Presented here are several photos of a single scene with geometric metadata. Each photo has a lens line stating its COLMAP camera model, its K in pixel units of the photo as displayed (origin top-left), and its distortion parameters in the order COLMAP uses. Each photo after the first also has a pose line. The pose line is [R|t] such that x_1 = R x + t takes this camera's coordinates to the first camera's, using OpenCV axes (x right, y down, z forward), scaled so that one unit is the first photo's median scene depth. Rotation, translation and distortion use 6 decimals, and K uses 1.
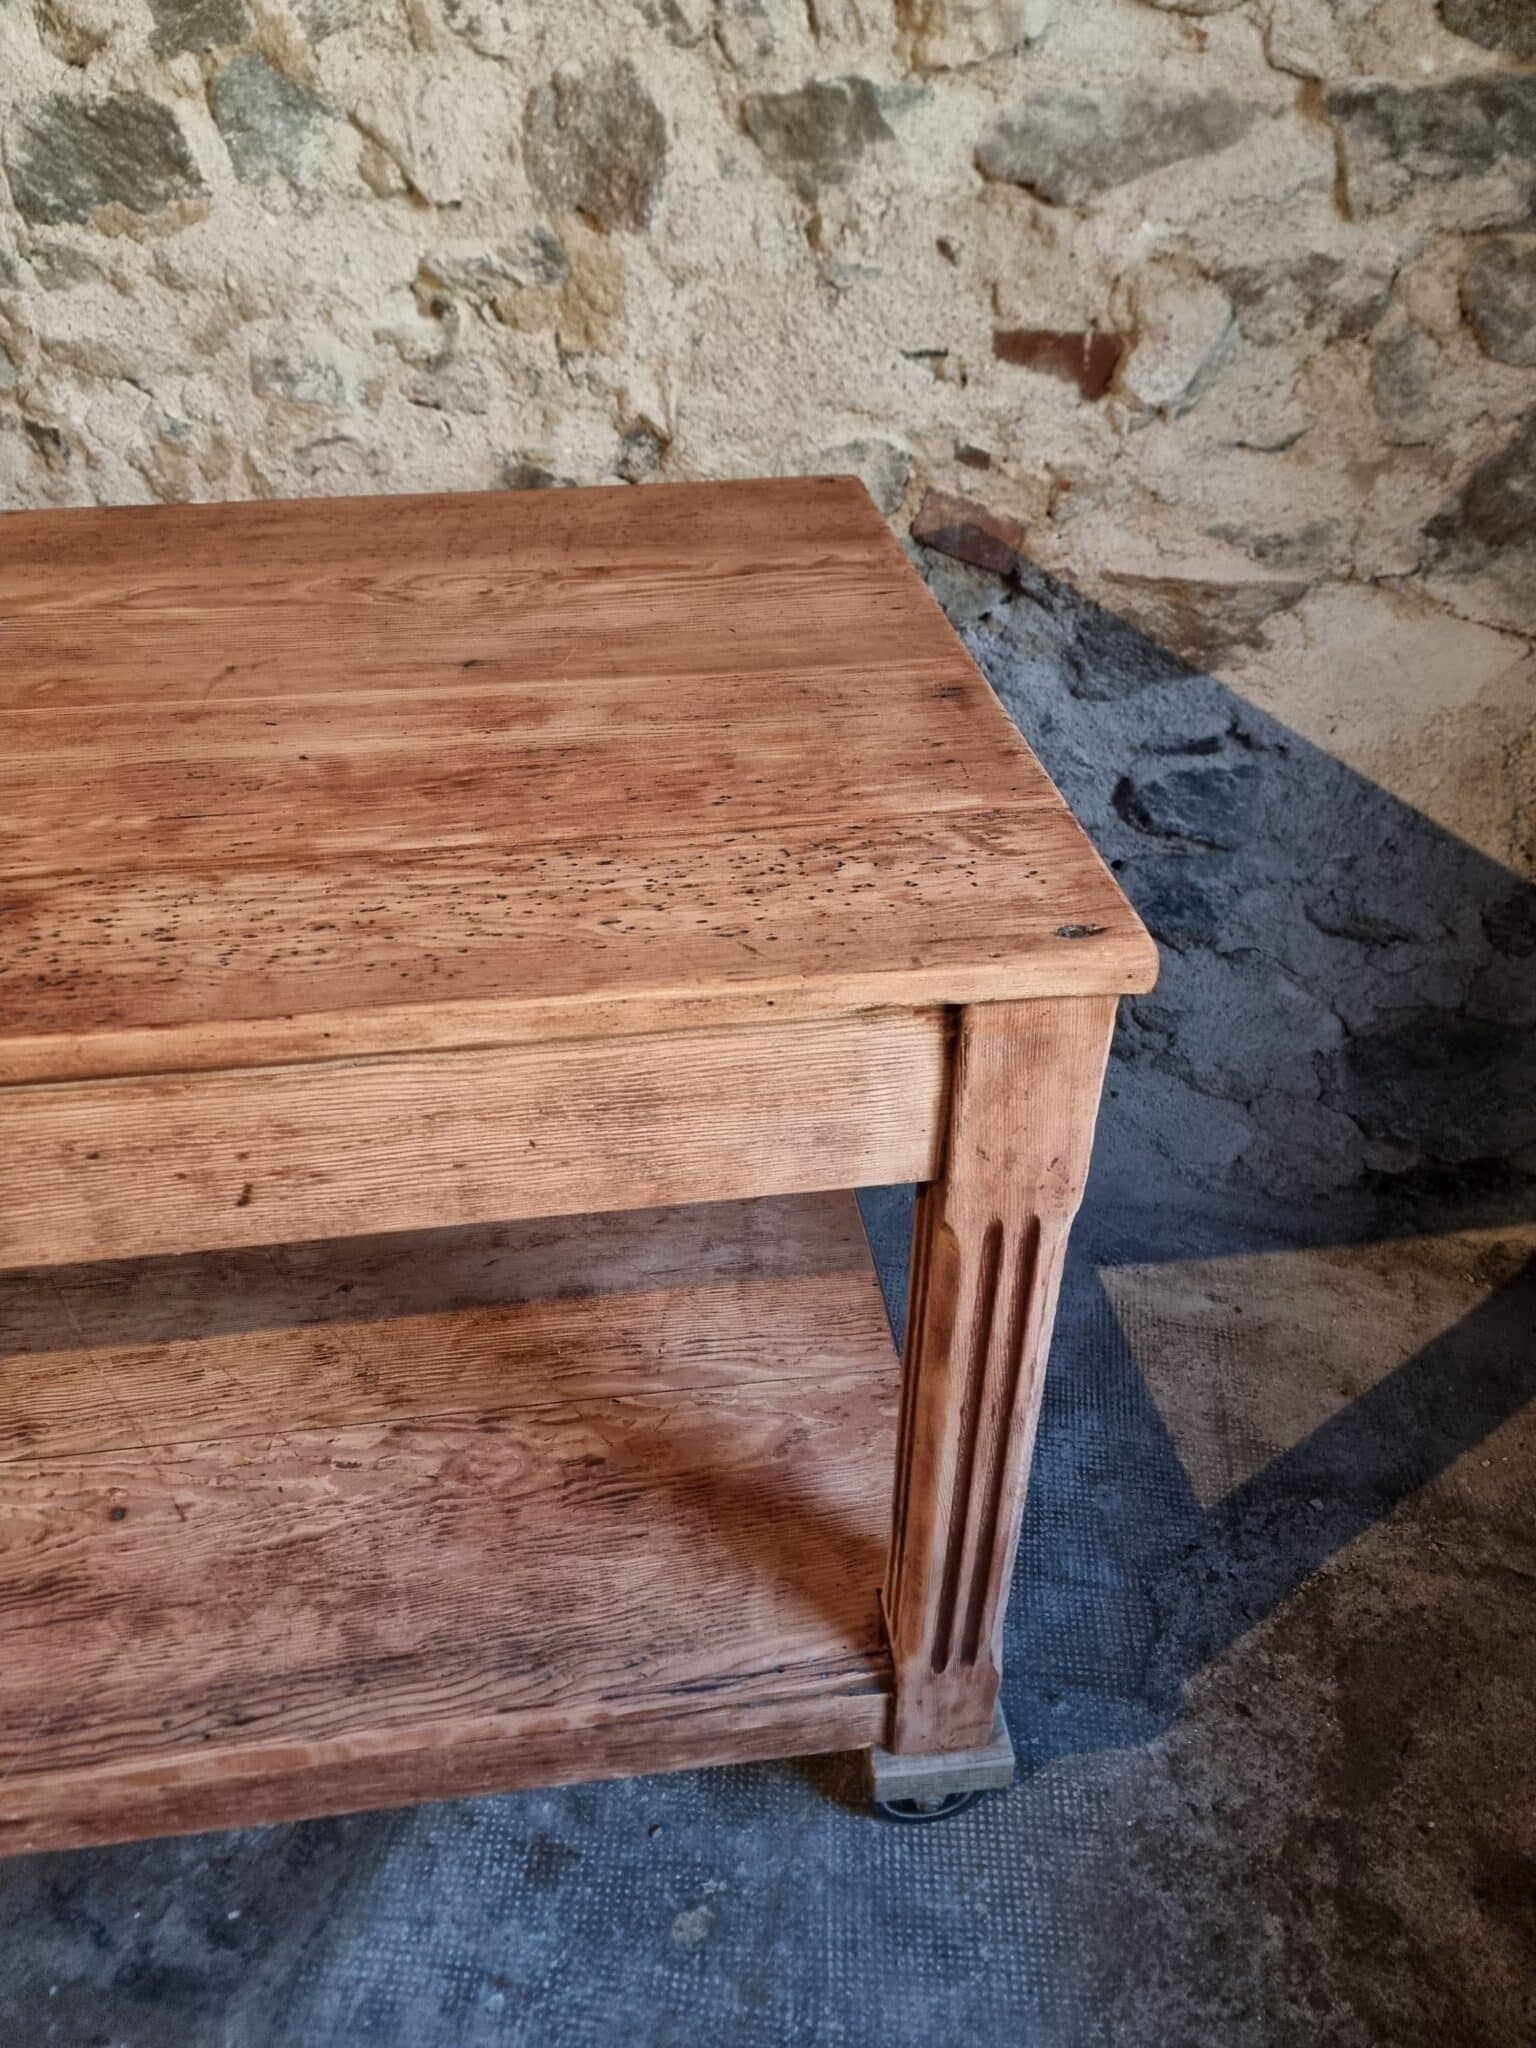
lens RADIAL K [[1438.8, 0, 739.3], [0, 1438.8, 1040.6], [0, 0, 1]] dist [0.062172, -0.062334]
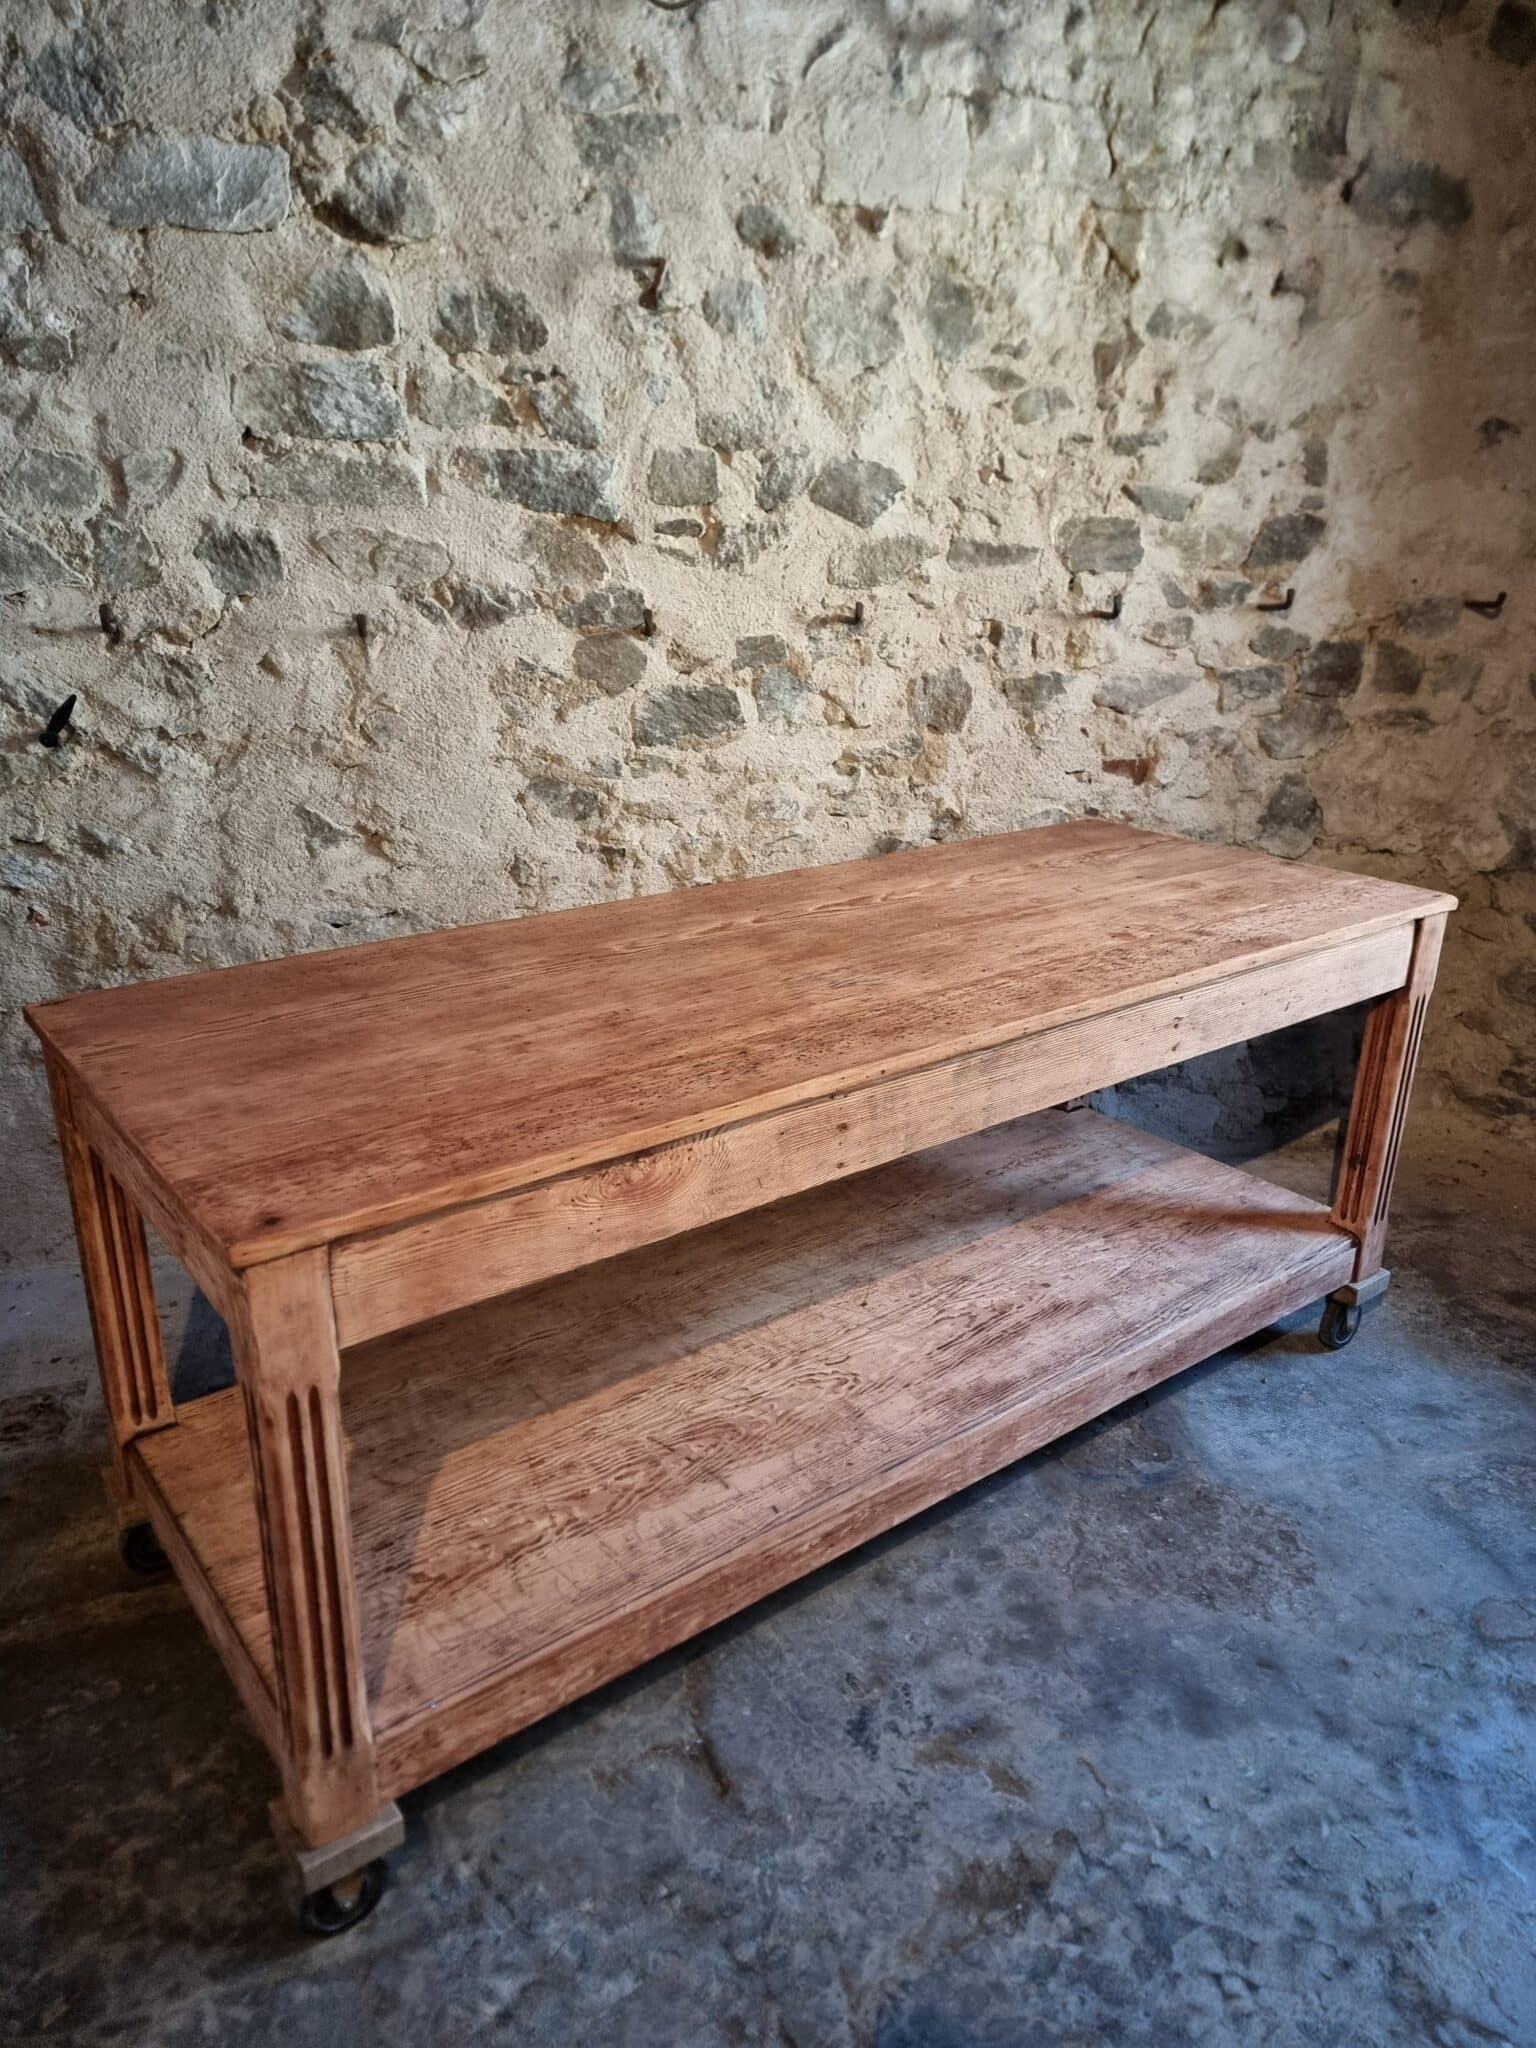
lens RADIAL K [[1431.0, 0, 768.4], [0, 1431.0, 1040.3], [0, 0, 1]] dist [0.071327, -0.069214]
pose [[0.855645, -0.156149, 0.493446, -1.485414], [0.286484, 0.936916, -0.200286, 0.249283], [-0.431043, 0.312738, 0.846402, -0.599715]]
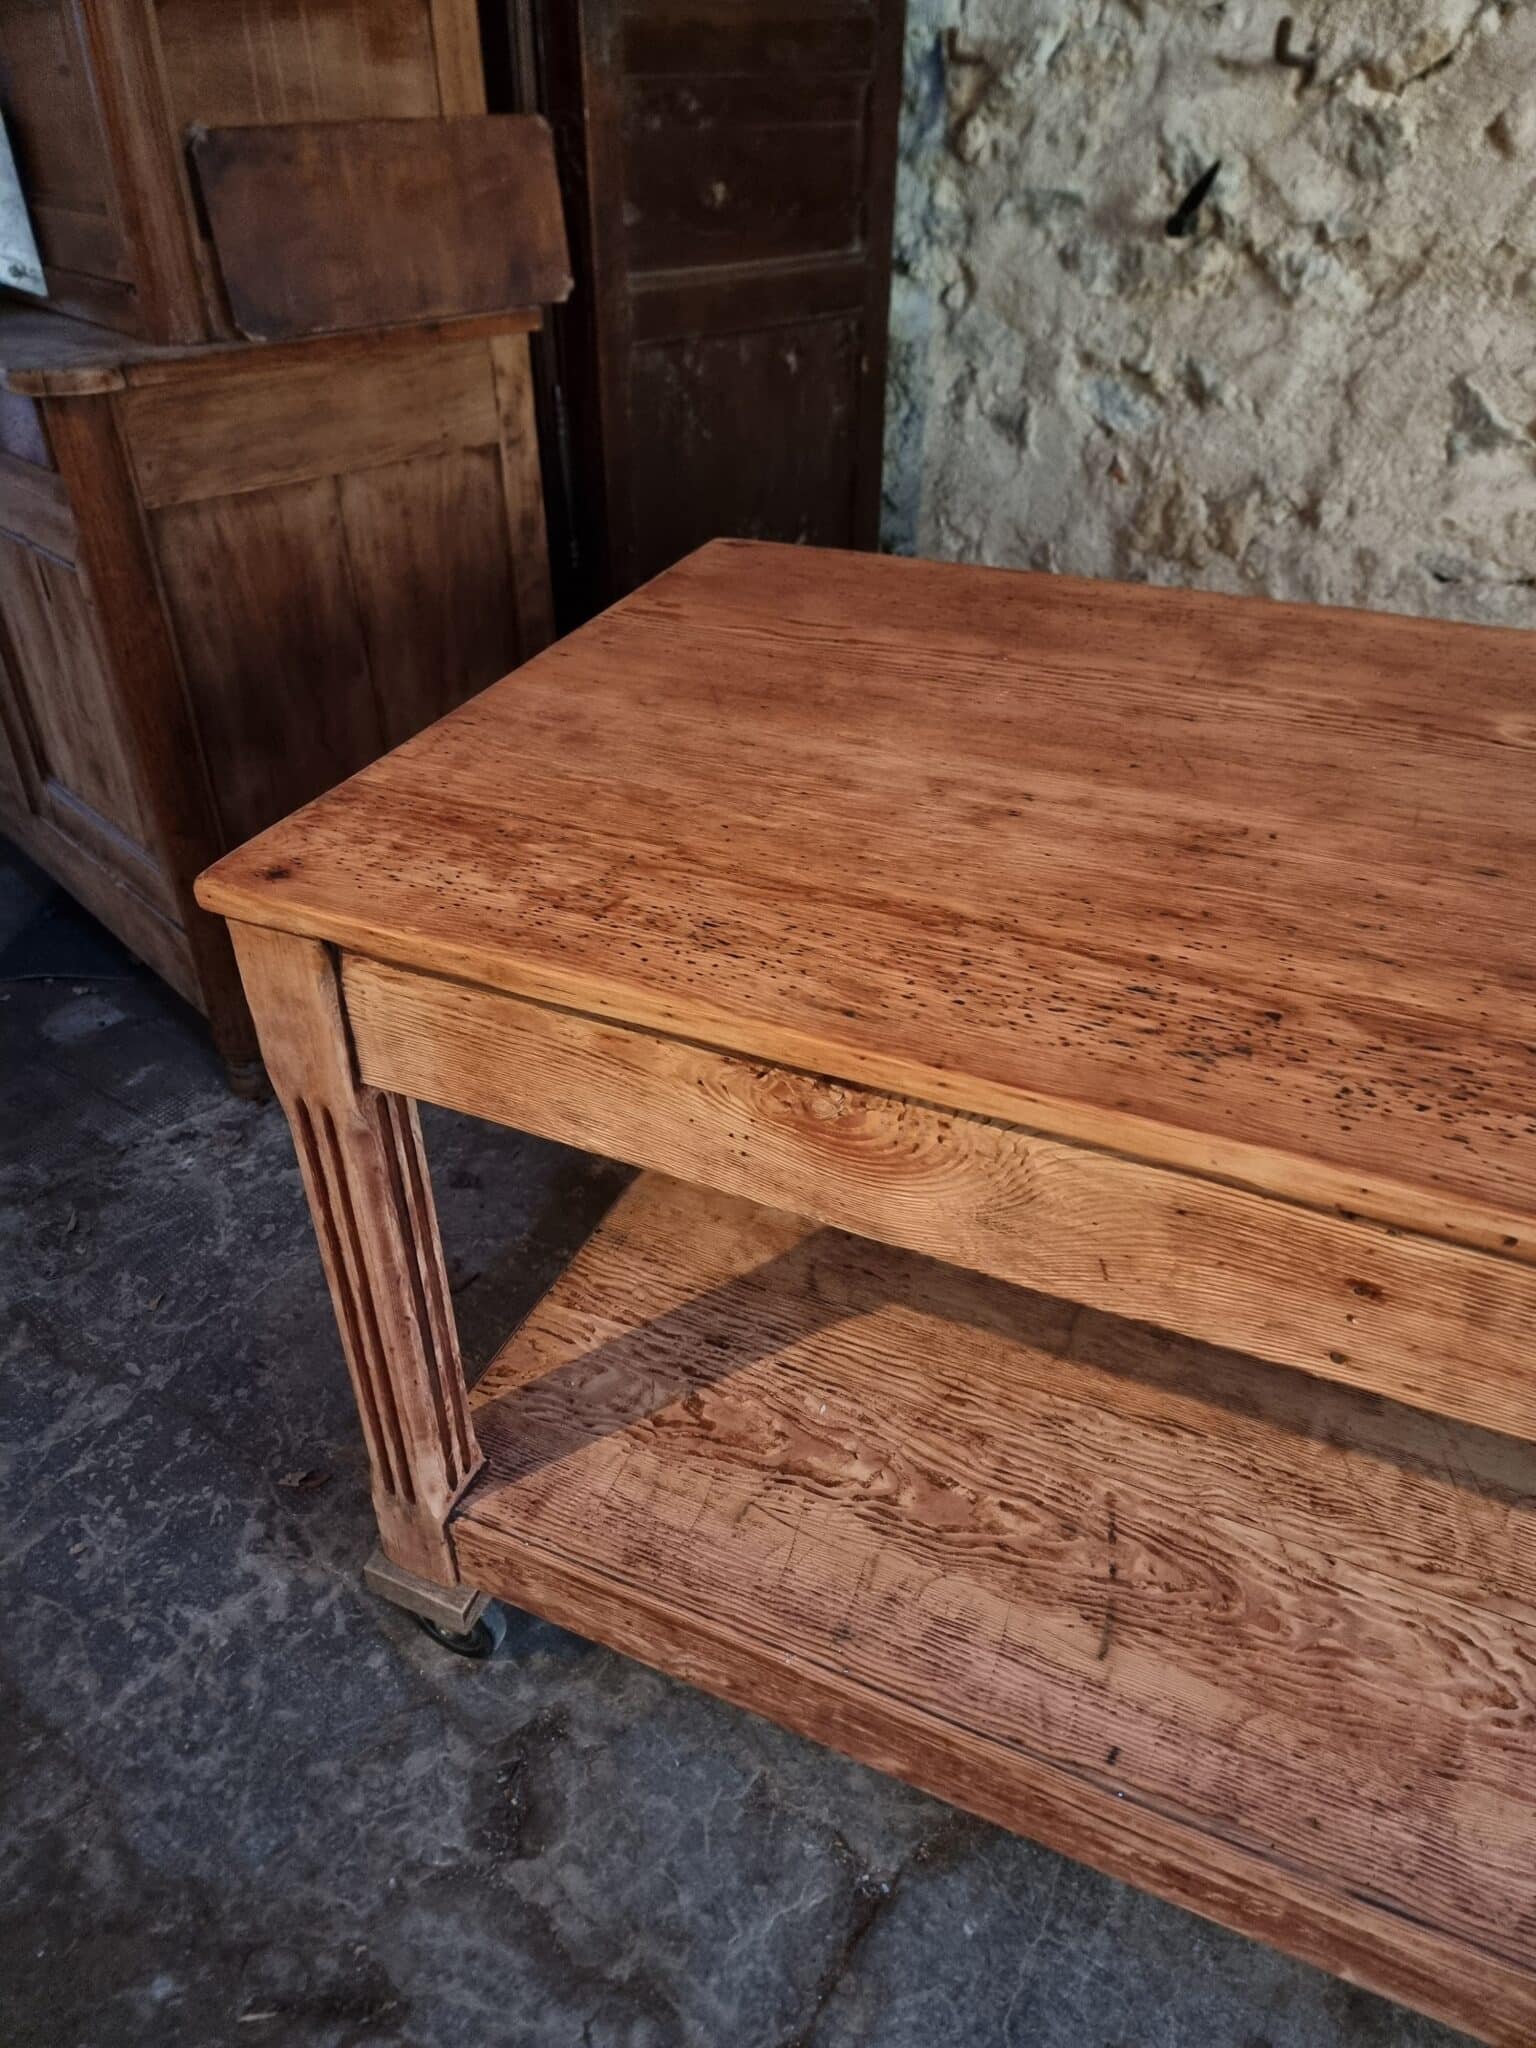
lens RADIAL K [[1432.4, 0, 730.5], [0, 1432.4, 1011.5], [0, 0, 1]] dist [0.074521, -0.072951]
pose [[0.855971, 0.299133, -0.421702, -0.835732], [-0.309804, 0.949742, 0.044855, 0.042586], [0.413926, 0.092250, 0.905624, -0.131511]]
